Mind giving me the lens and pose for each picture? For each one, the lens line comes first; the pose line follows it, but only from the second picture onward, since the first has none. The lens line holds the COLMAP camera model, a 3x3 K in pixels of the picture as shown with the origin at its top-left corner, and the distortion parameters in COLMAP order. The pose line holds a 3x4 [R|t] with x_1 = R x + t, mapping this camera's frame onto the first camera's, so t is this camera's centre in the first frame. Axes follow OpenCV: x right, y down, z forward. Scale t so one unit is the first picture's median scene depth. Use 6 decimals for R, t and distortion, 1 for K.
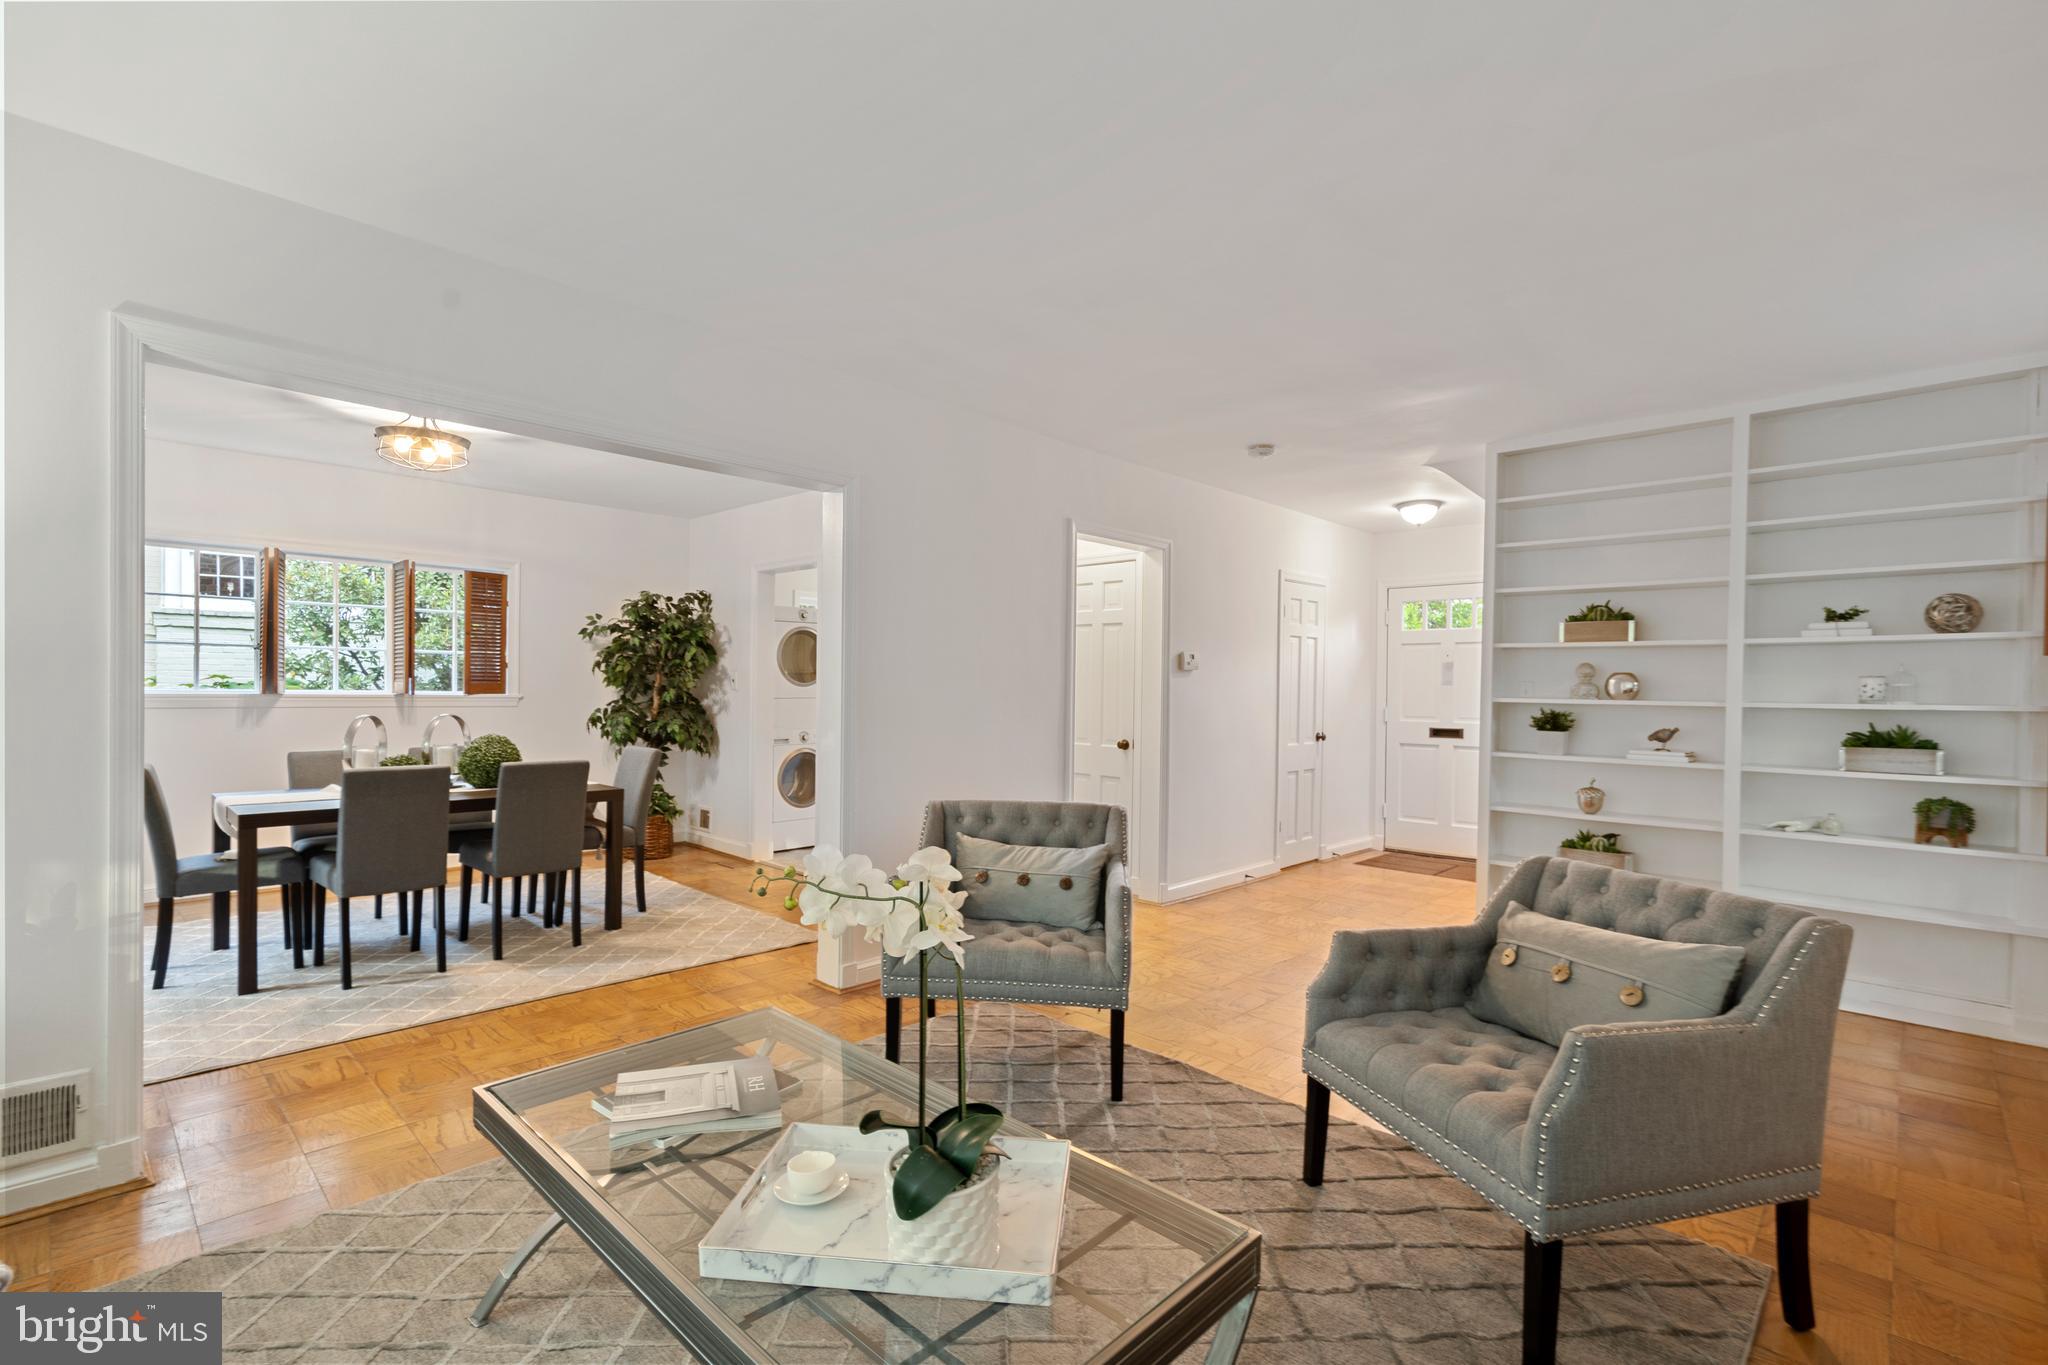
lens RADIAL K [[929.3, 0, 1020.7], [0, 929.3, 690.0], [0, 0, 1]] dist [-0.003131, 0.000727]
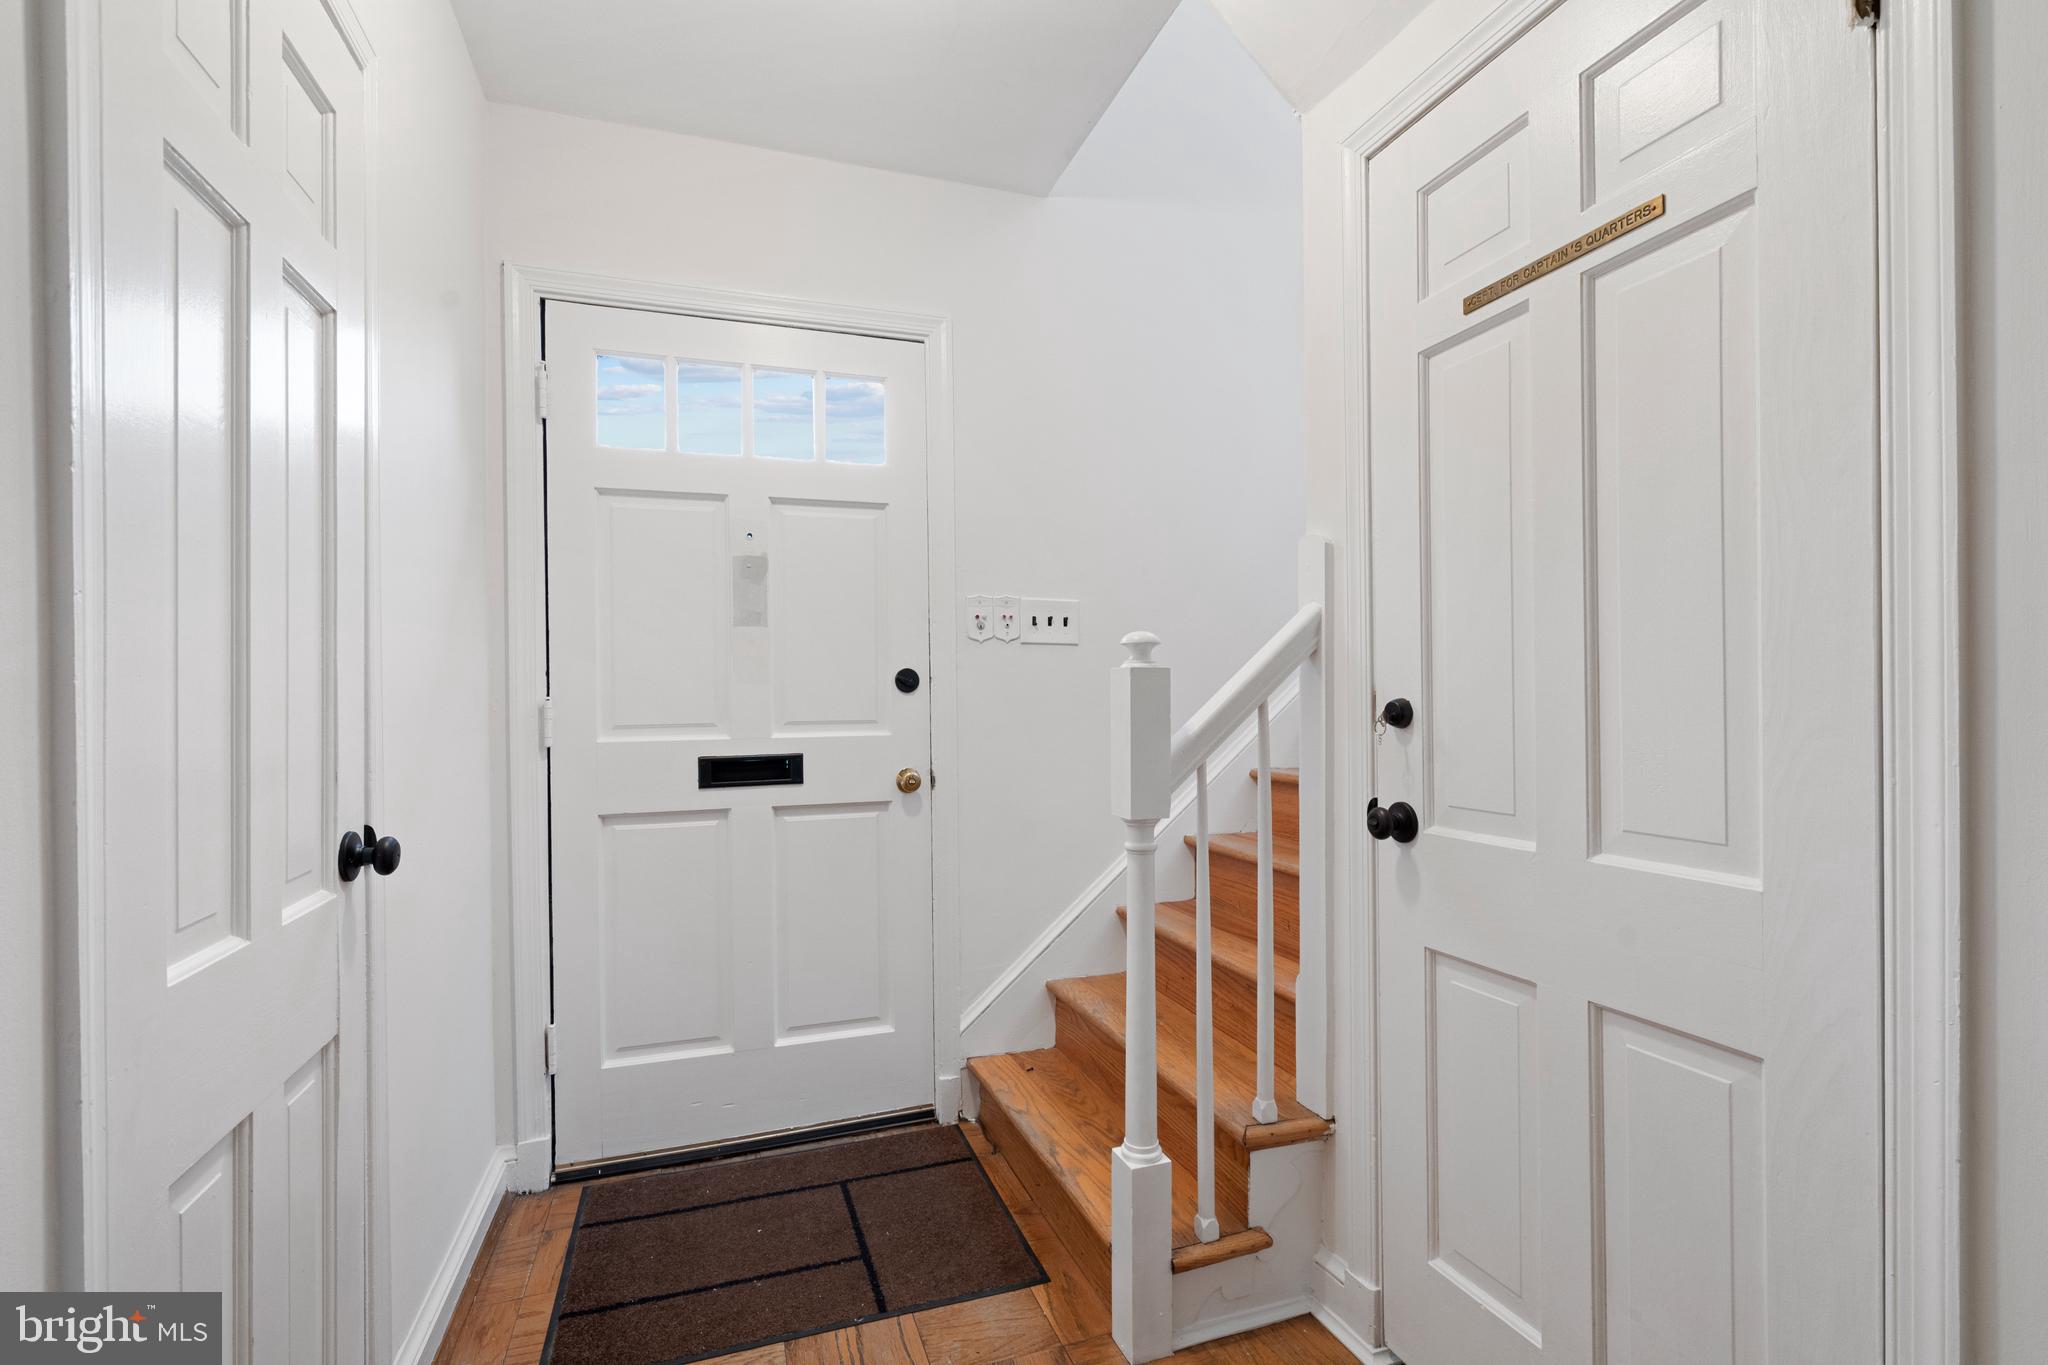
lens RADIAL K [[929.3, 0, 1020.6], [0, 929.3, 701.4], [0, 0, 1]] dist [-0.003131, 0.000727]
pose [[0.466208, -0.017856, 0.884495, 0.210424], [0.016955, 0.999793, 0.011246, 0.019515], [-0.884513, 0.009753, 0.466414, 0.760042]]
